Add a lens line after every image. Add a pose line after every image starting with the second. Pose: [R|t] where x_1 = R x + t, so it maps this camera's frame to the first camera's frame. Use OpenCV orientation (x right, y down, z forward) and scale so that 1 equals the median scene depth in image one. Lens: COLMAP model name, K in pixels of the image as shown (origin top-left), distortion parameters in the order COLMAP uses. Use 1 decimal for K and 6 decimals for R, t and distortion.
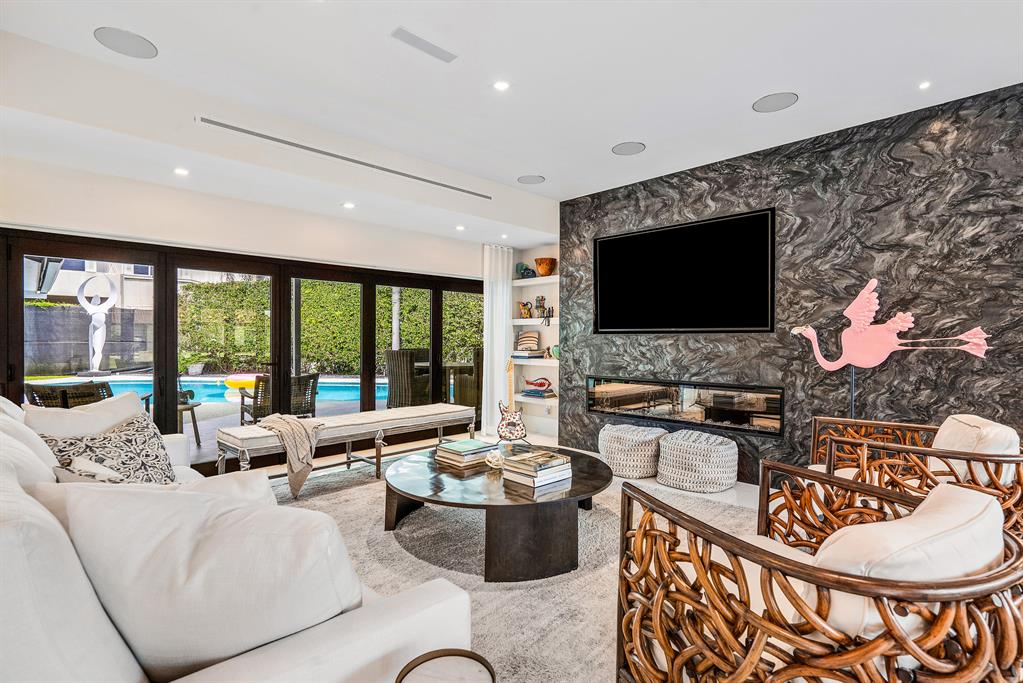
lens RADIAL K [[488.4, 0, 510.0], [0, 488.4, 336.6], [0, 0, 1]] dist [0.003556, 0.000675]
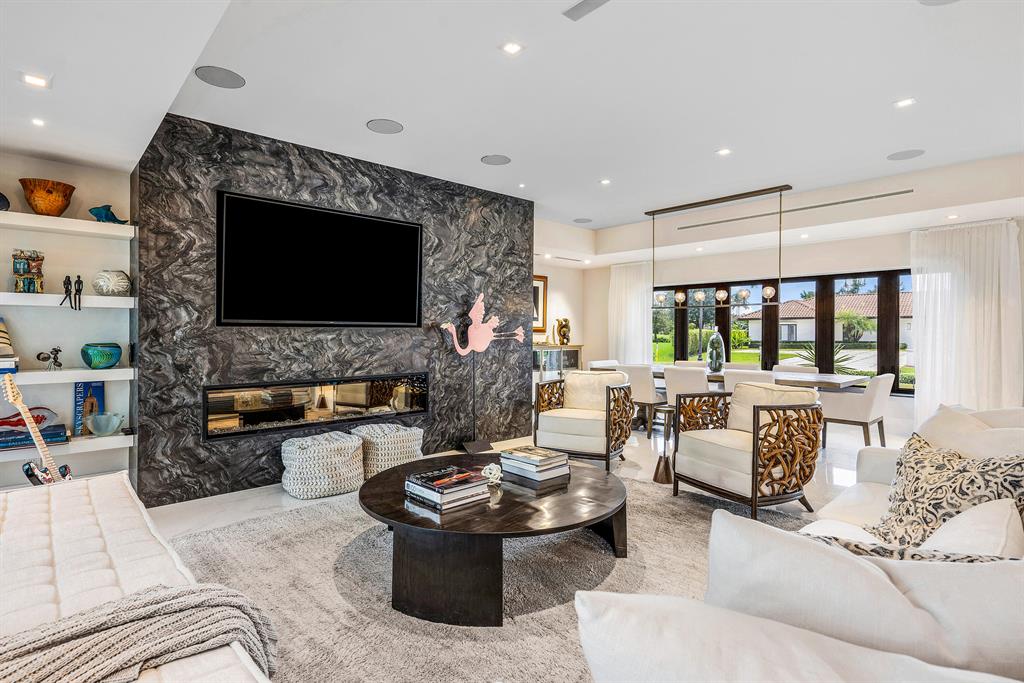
lens RADIAL K [[505.6, 0, 510.8], [0, 505.6, 333.3], [0, 0, 1]] dist [0.016404, -0.000188]
pose [[0.053208, -0.000016, 0.998583, -0.643118], [-0.001596, 0.999999, 0.000101, 0.004896], [-0.998582, -0.001599, 0.053207, 0.654483]]
